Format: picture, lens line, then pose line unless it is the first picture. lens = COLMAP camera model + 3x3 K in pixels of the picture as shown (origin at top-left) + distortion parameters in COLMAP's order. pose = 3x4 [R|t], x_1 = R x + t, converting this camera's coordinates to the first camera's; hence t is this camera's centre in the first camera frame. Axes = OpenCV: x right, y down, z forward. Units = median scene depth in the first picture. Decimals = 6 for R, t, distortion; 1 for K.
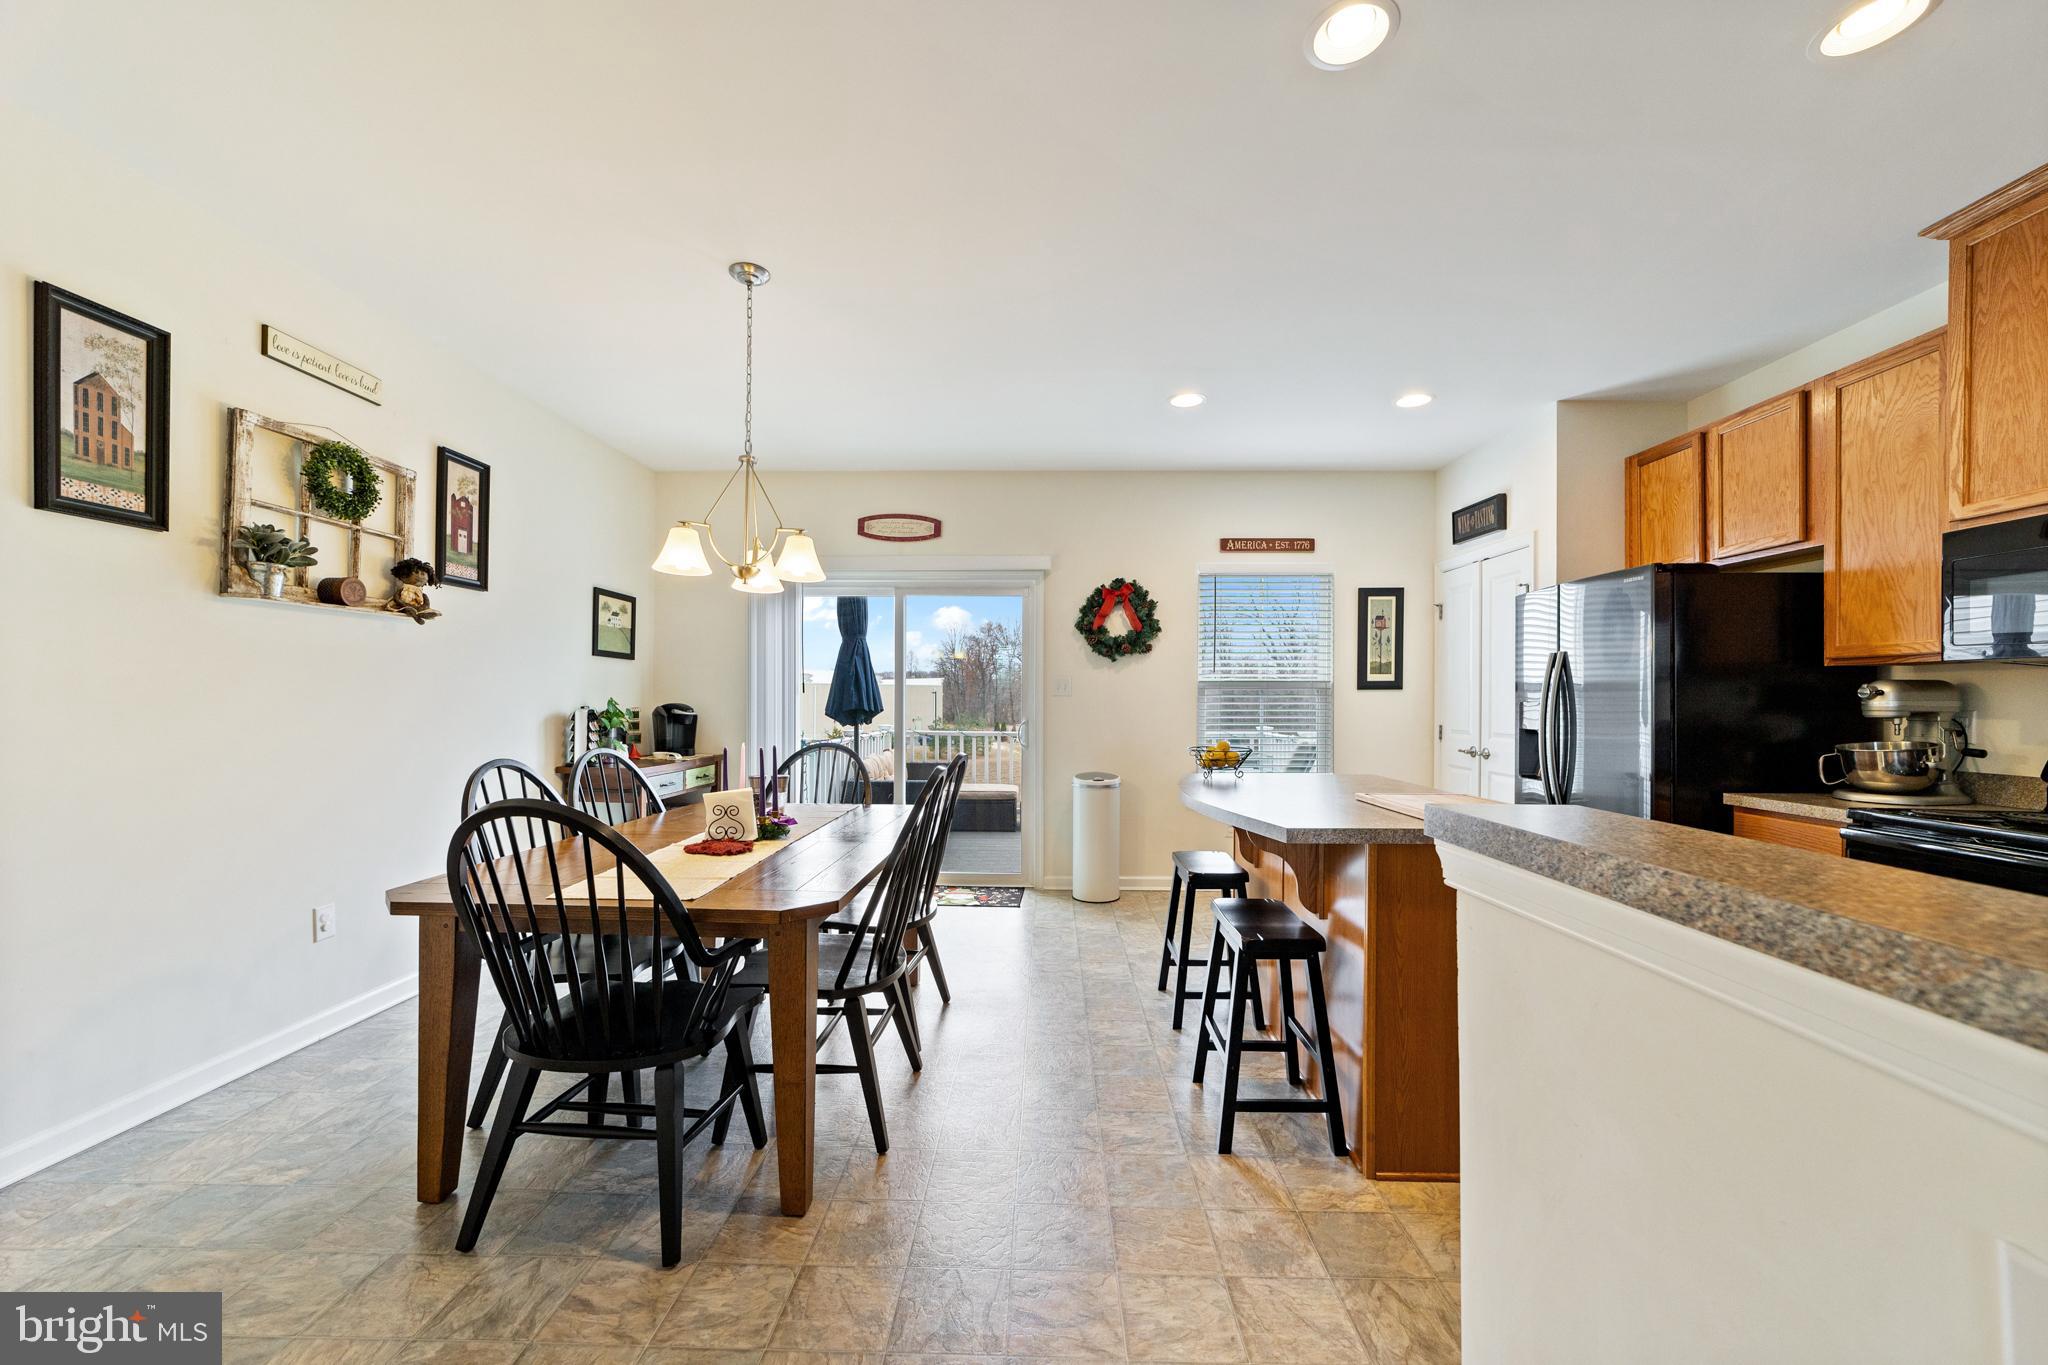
lens RADIAL K [[794.0, 0, 1042.3], [0, 794.0, 690.3], [0, 0, 1]] dist [-0.009035, 0.004156]
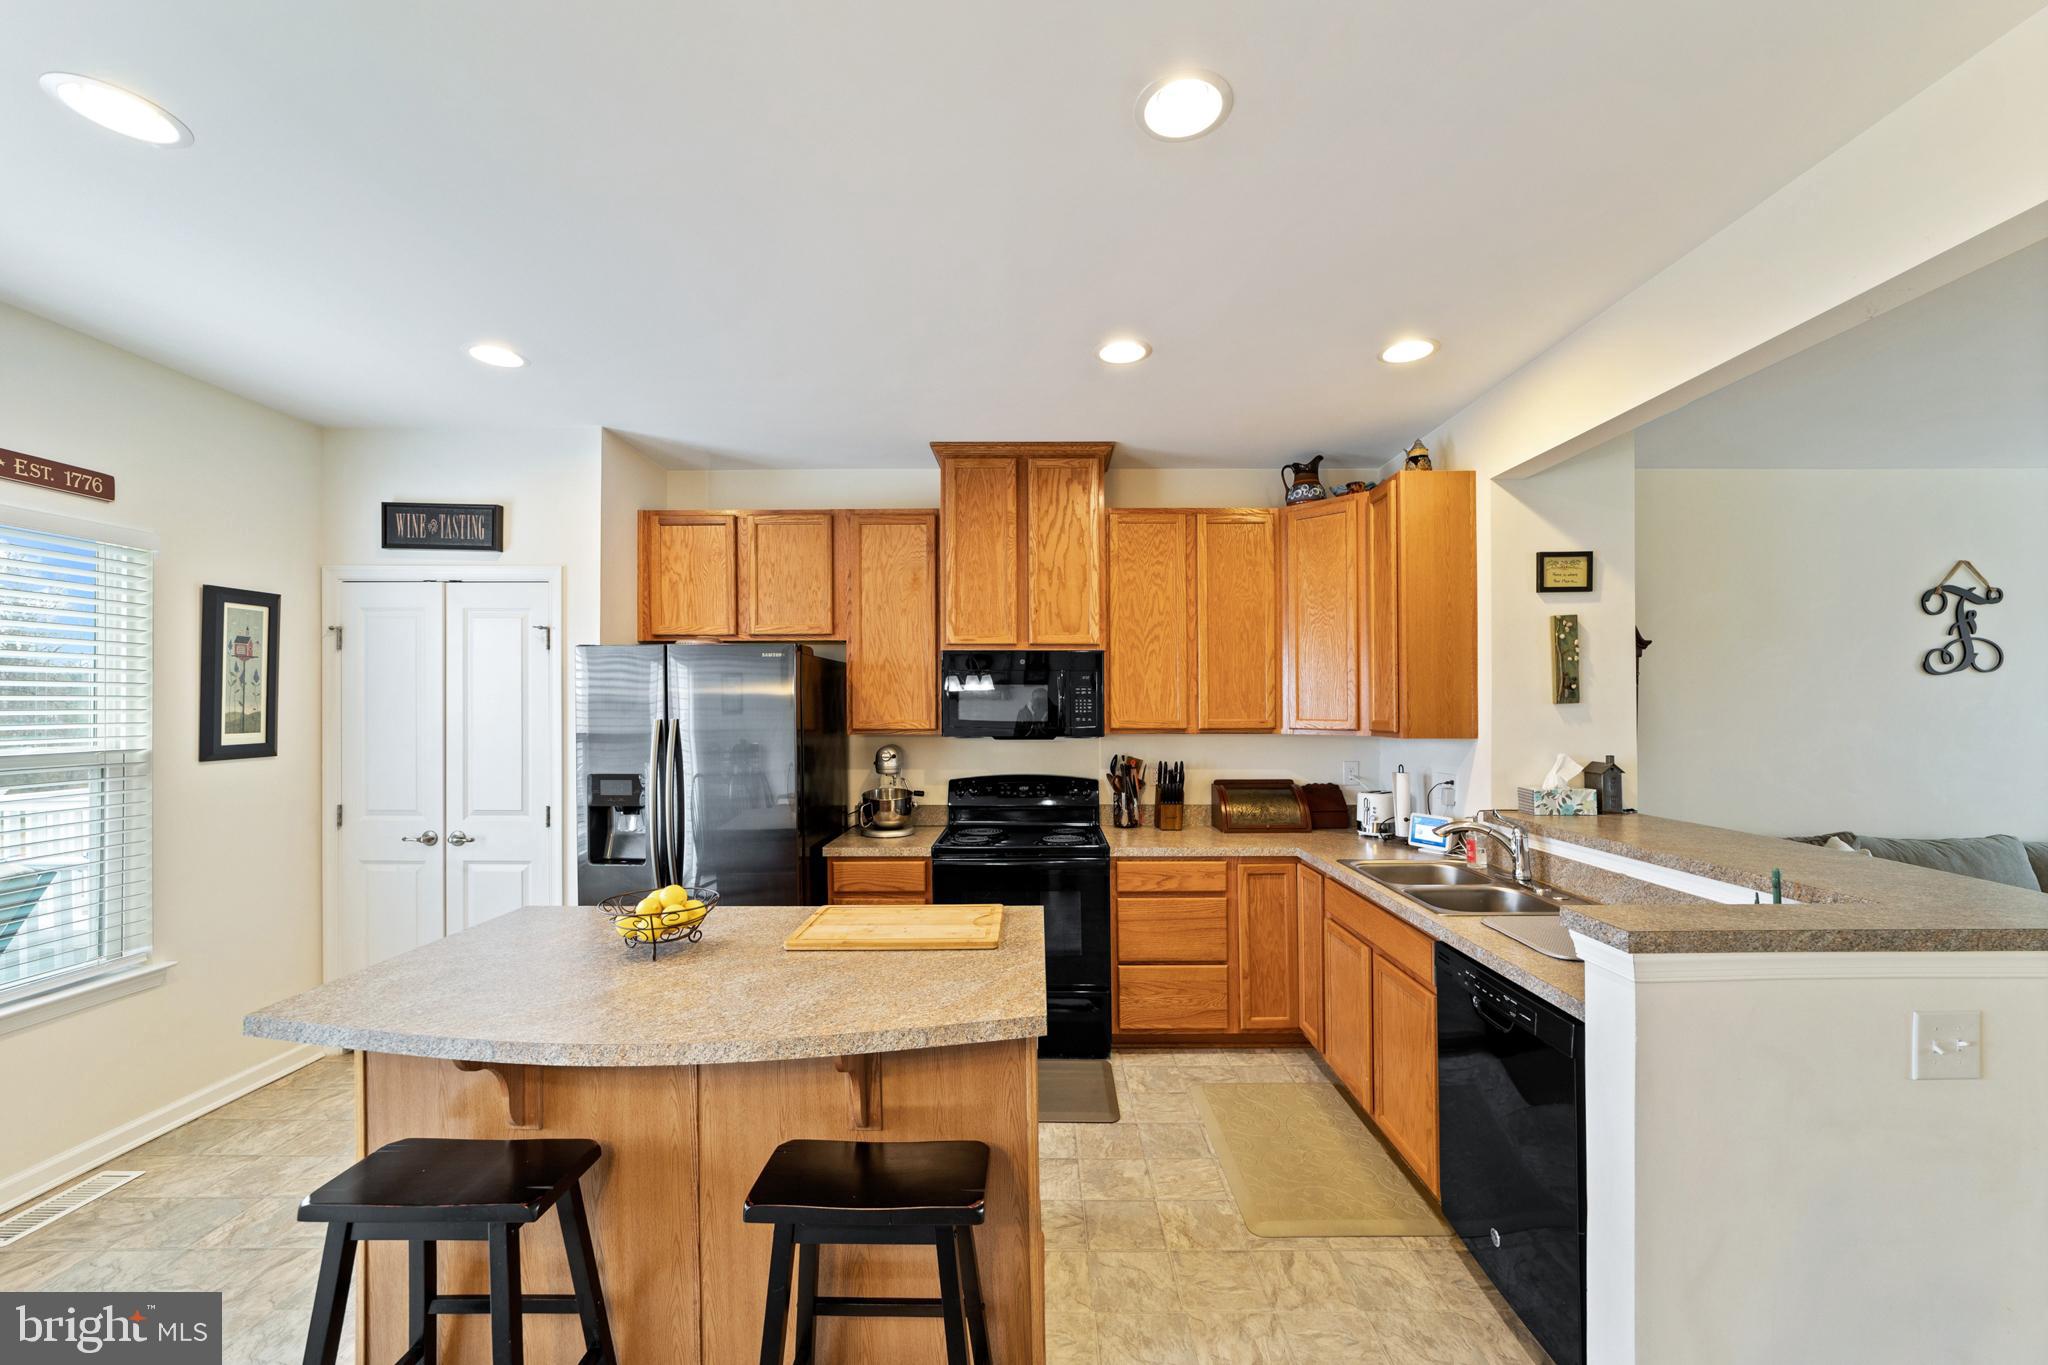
lens RADIAL K [[794.0, 0, 1018.7], [0, 794.0, 699.1], [0, 0, 1]] dist [-0.009035, 0.004156]
pose [[-0.001854, 0.003729, 0.999991, -0.230698], [-0.007838, 0.999962, -0.003743, -0.063594], [-0.999968, -0.007845, -0.001825, 0.535623]]
